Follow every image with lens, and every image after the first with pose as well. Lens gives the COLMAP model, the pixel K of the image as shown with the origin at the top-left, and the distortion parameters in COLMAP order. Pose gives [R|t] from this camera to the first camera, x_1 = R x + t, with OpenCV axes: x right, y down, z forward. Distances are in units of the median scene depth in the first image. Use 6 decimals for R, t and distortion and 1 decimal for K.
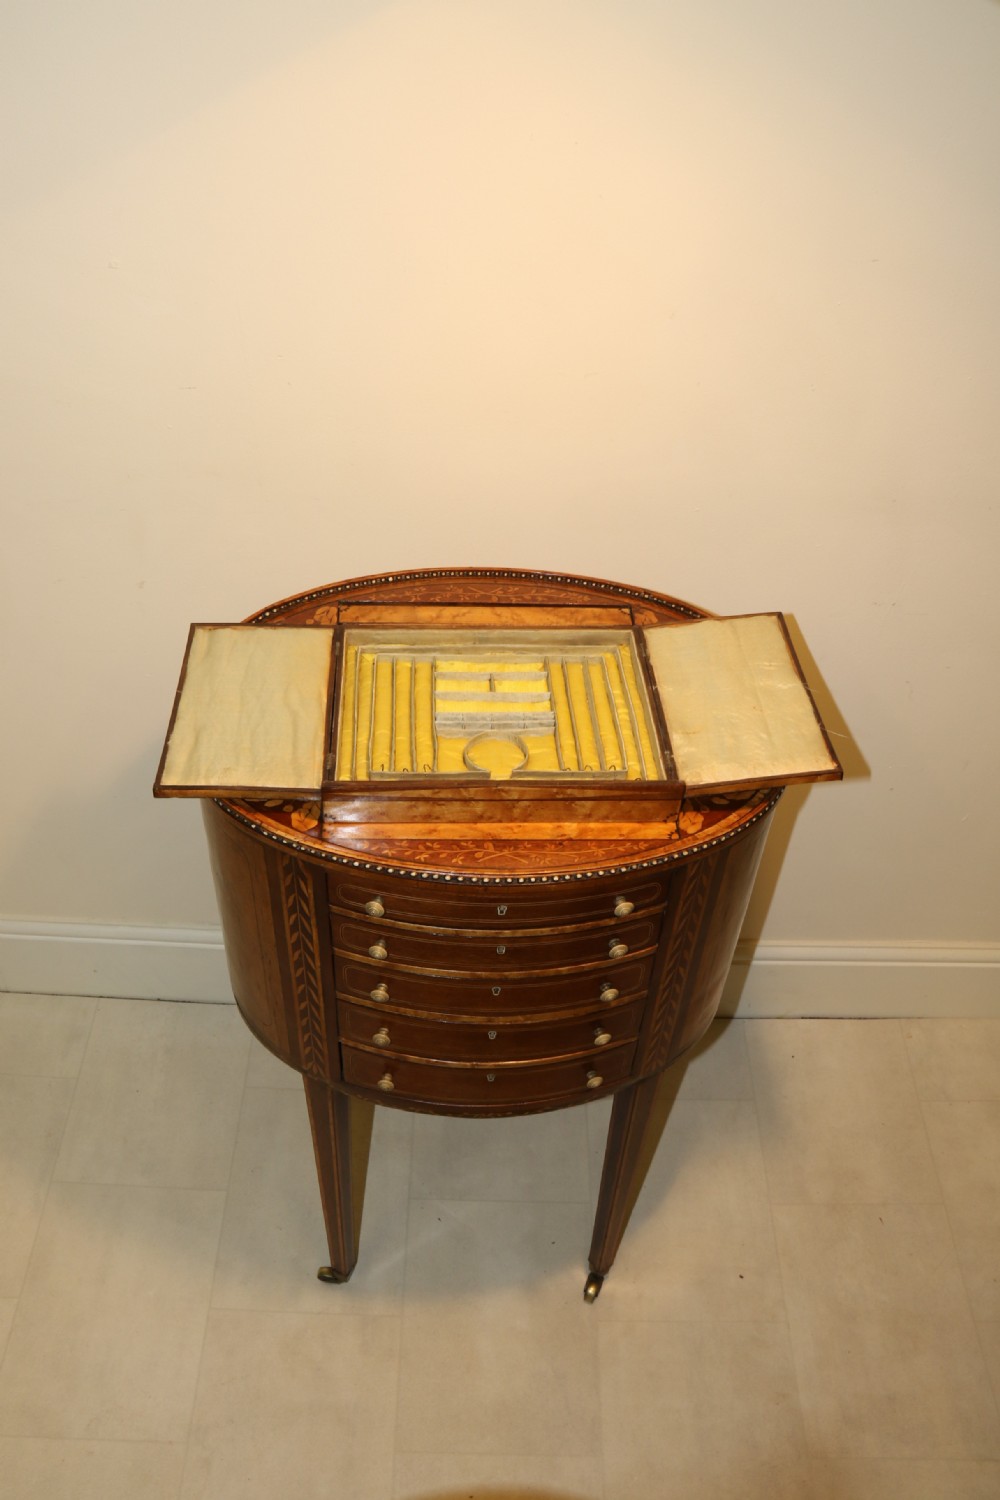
lens RADIAL K [[1260.6, 0, 482.6], [0, 1260.6, 760.9], [0, 0, 1]] dist [-0.131439, 0.008736]
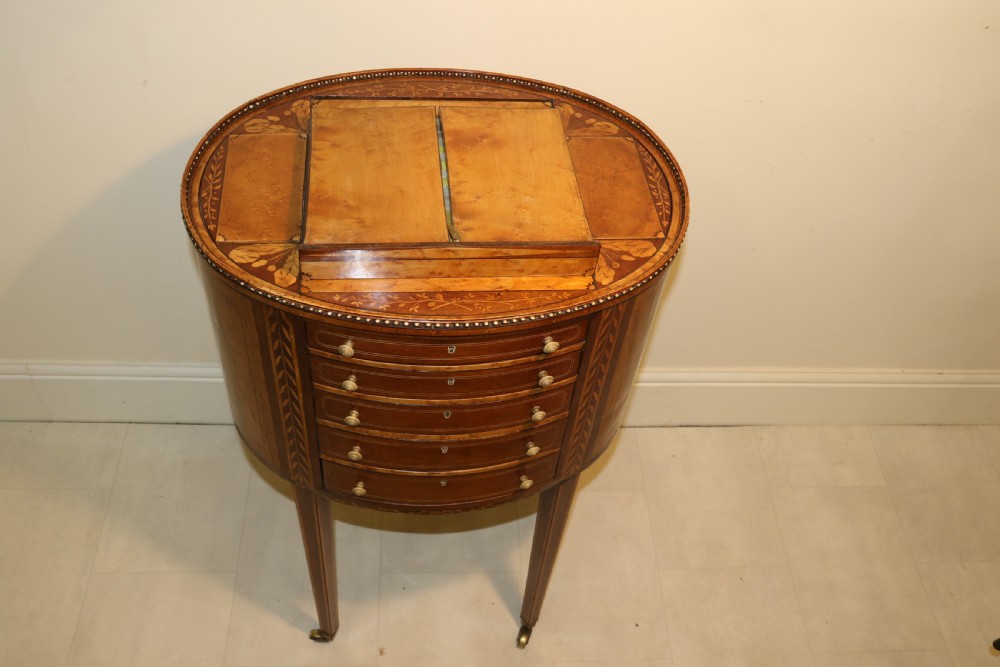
lens RADIAL K [[935.4, 0, 500.8], [0, 935.4, 325.0], [0, 0, 1]] dist [-0.074285, 0.000000]
pose [[0.997104, -0.015569, 0.074441, -0.003551], [0.008224, 0.995154, 0.097980, 0.006221], [-0.075606, -0.097084, 0.992400, 0.092107]]
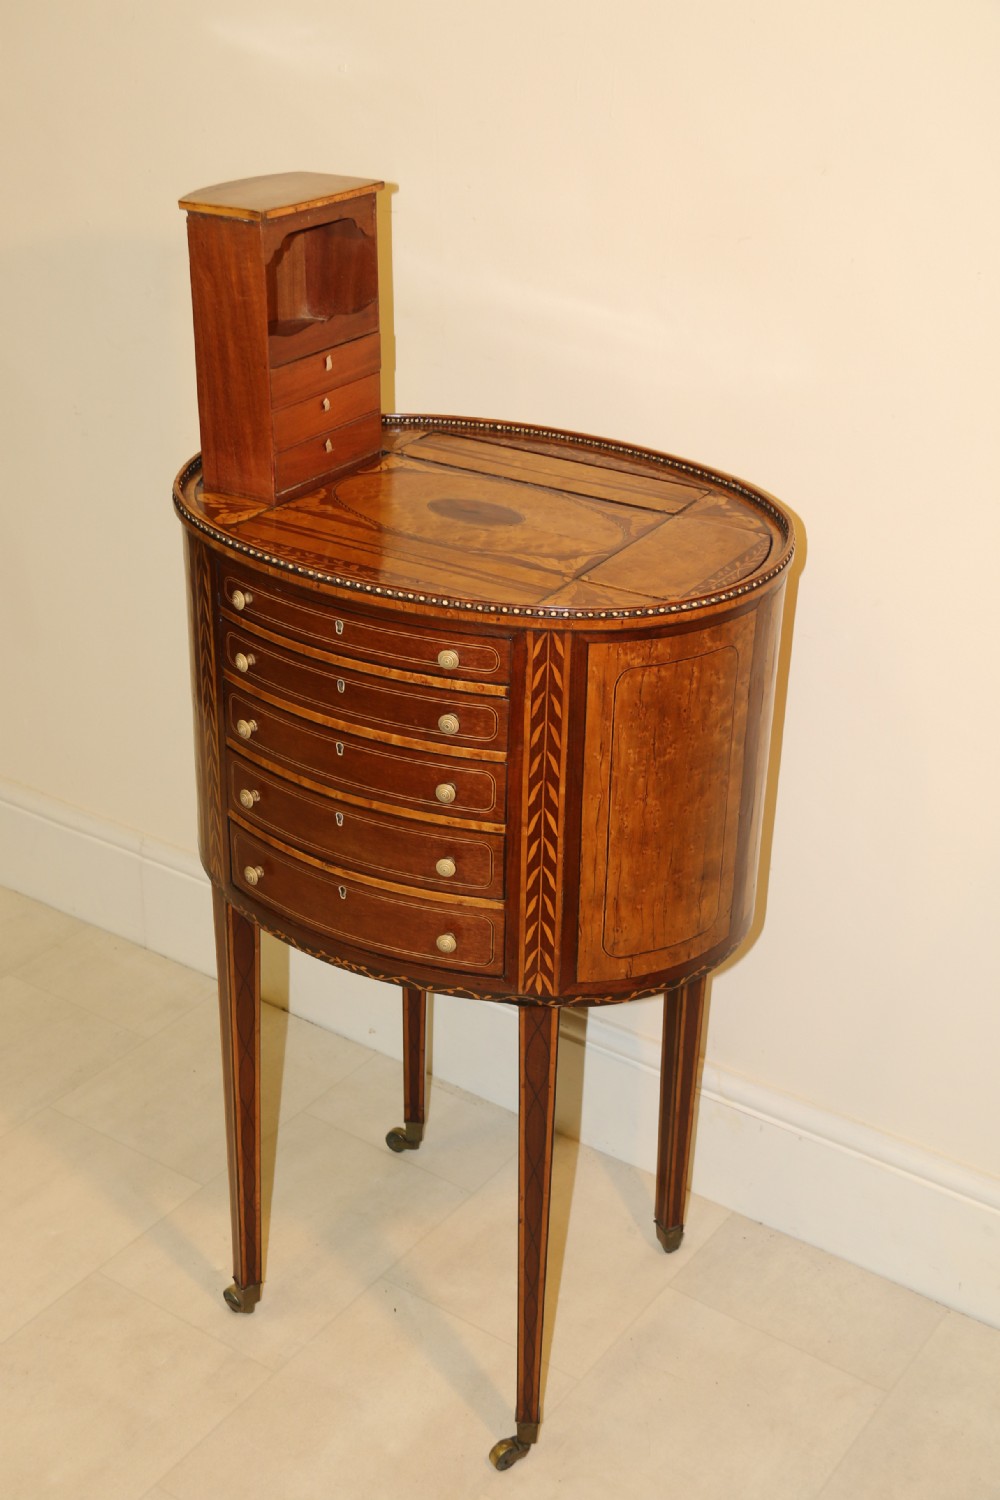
lens RADIAL K [[2046.3, 0, 460.4], [0, 2046.3, 765.6], [0, 0, 1]] dist [0.081512, 0.000000]
pose [[0.824438, 0.235398, -0.514675, 0.857875], [-0.377232, 0.906488, -0.189672, 0.441350], [0.421898, 0.350524, 0.836143, -0.233870]]
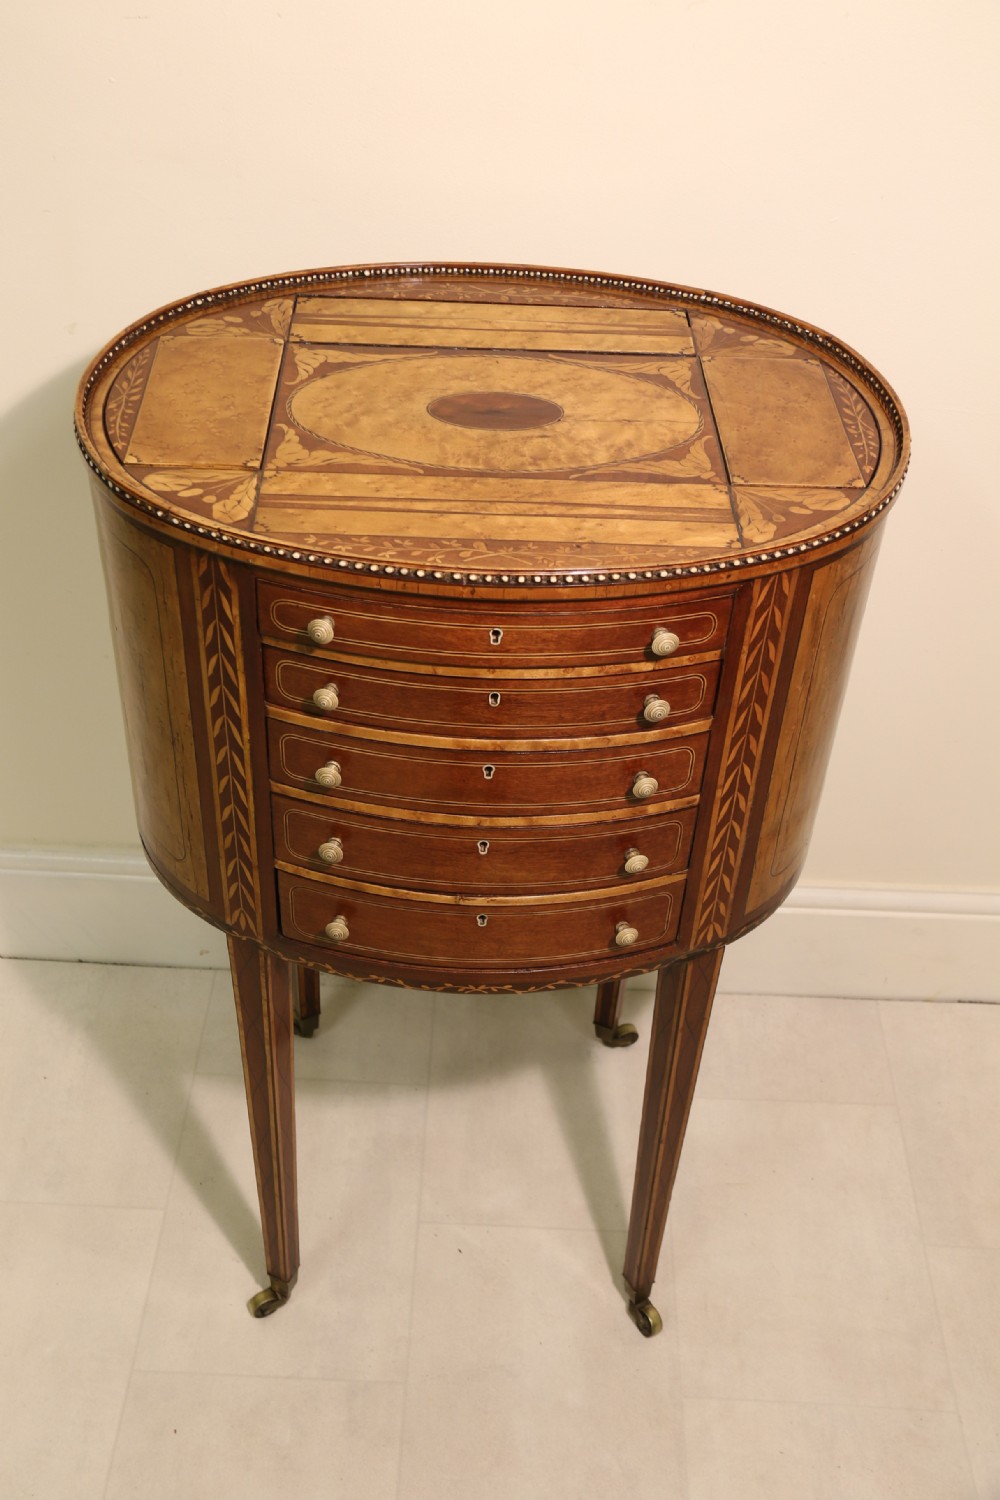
lens RADIAL K [[1610.9, 0, 487.5], [0, 1610.9, 749.2], [0, 0, 1]] dist [-0.022505, 0.000000]
pose [[0.999507, 0.022287, -0.022104, 0.029863], [-0.023394, 0.998418, -0.051124, 0.213149], [0.020929, 0.051616, 0.998448, 0.066491]]
